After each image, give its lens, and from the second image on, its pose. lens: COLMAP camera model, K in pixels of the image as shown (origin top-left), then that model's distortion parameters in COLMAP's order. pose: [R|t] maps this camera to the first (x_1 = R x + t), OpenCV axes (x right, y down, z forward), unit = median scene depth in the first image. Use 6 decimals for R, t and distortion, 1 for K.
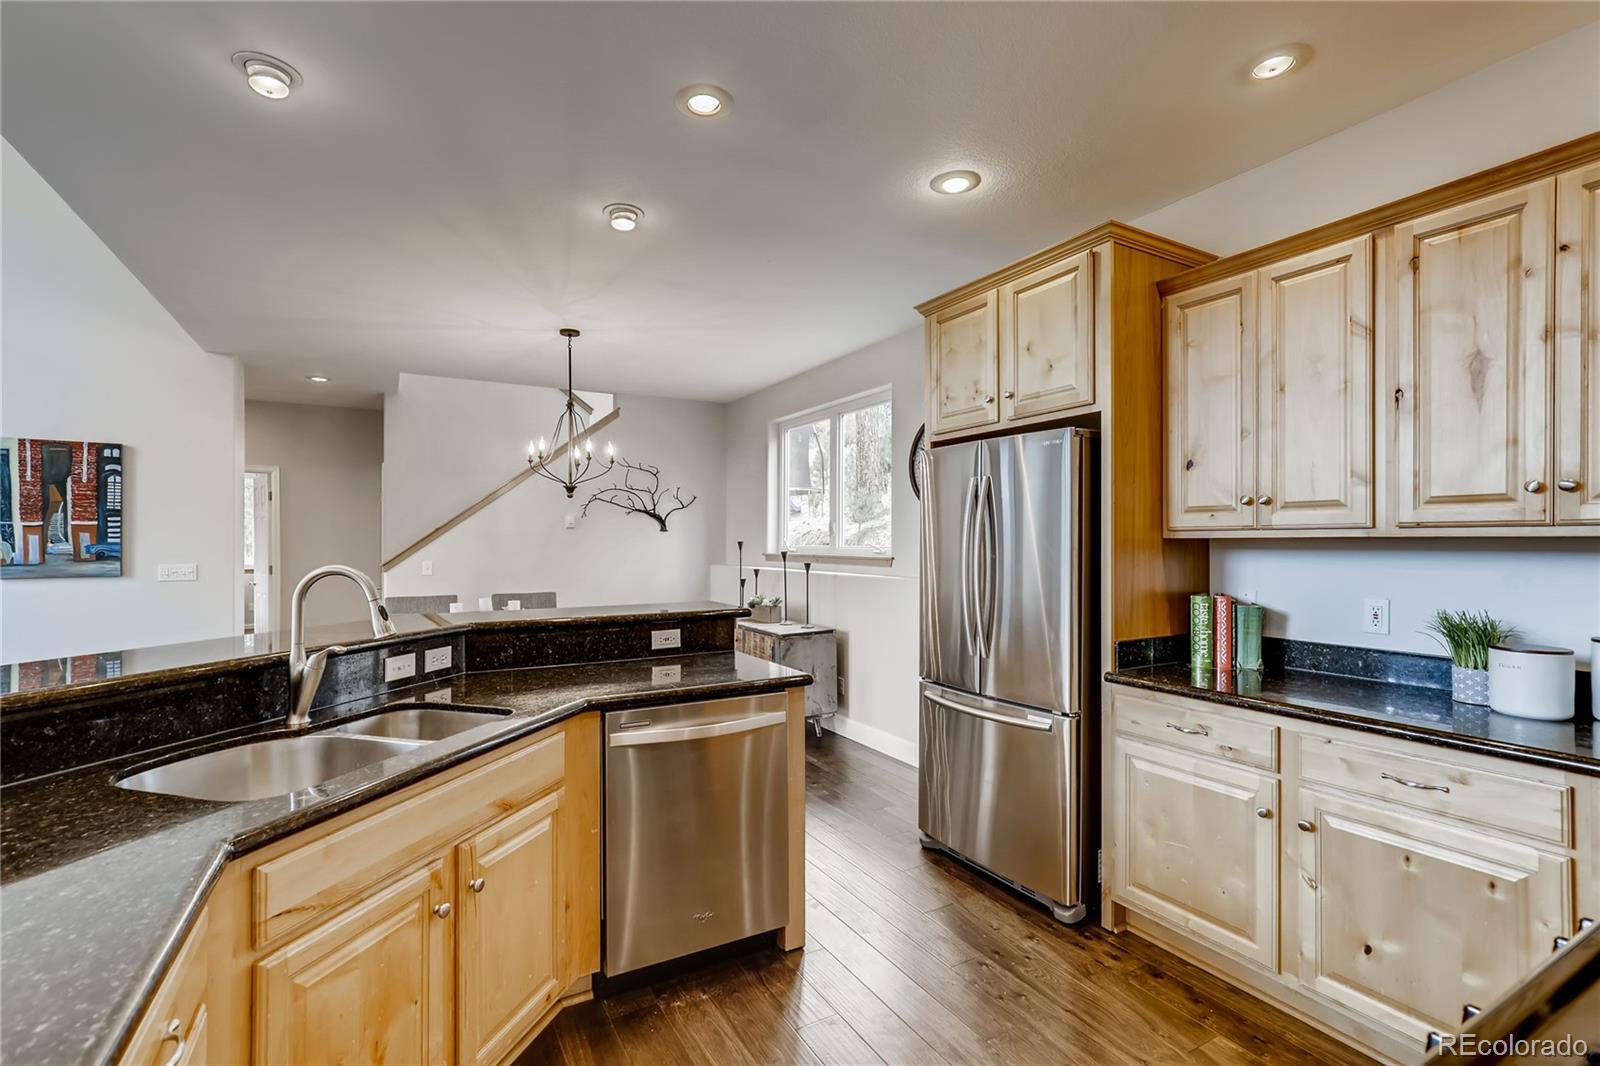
lens RADIAL K [[731.0, 0, 800.7], [0, 731.0, 538.6], [0, 0, 1]] dist [0.020862, 0.000461]
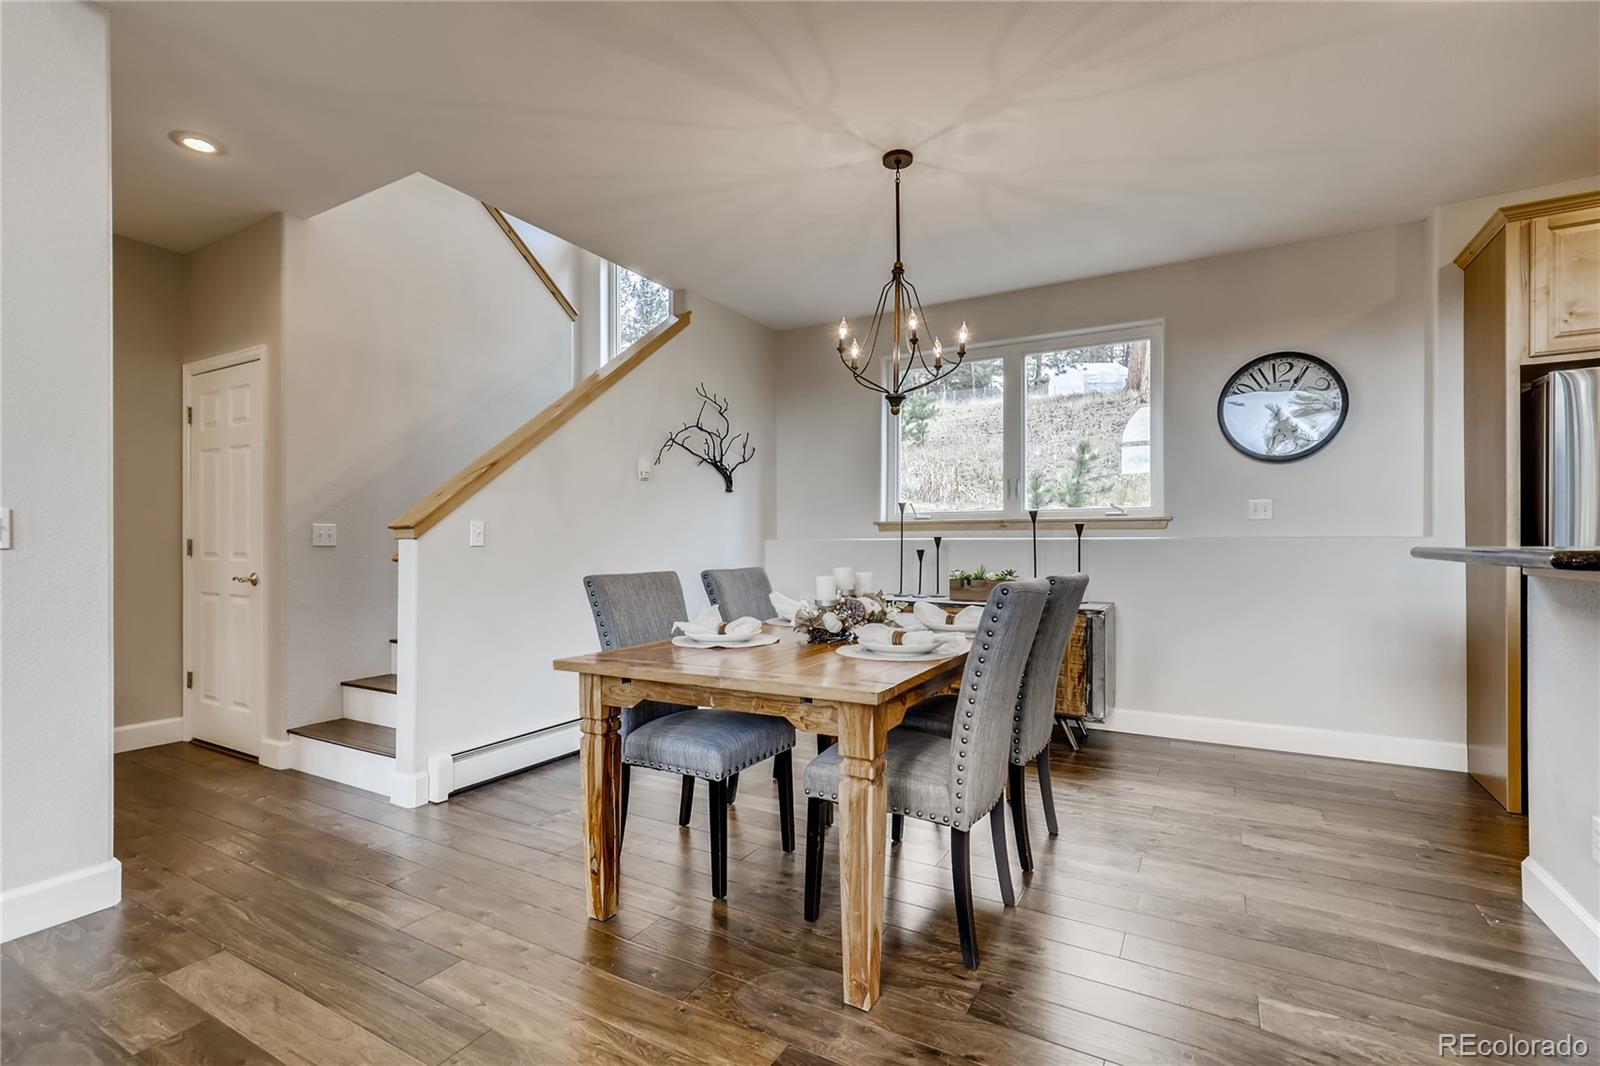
lens RADIAL K [[731.0, 0, 797.2], [0, 731.0, 536.9], [0, 0, 1]] dist [0.020862, 0.000461]
pose [[0.862227, 0.005732, 0.506489, -0.534313], [-0.003499, 0.999980, -0.005361, 0.042272], [-0.506509, 0.002850, 0.862230, 0.357362]]
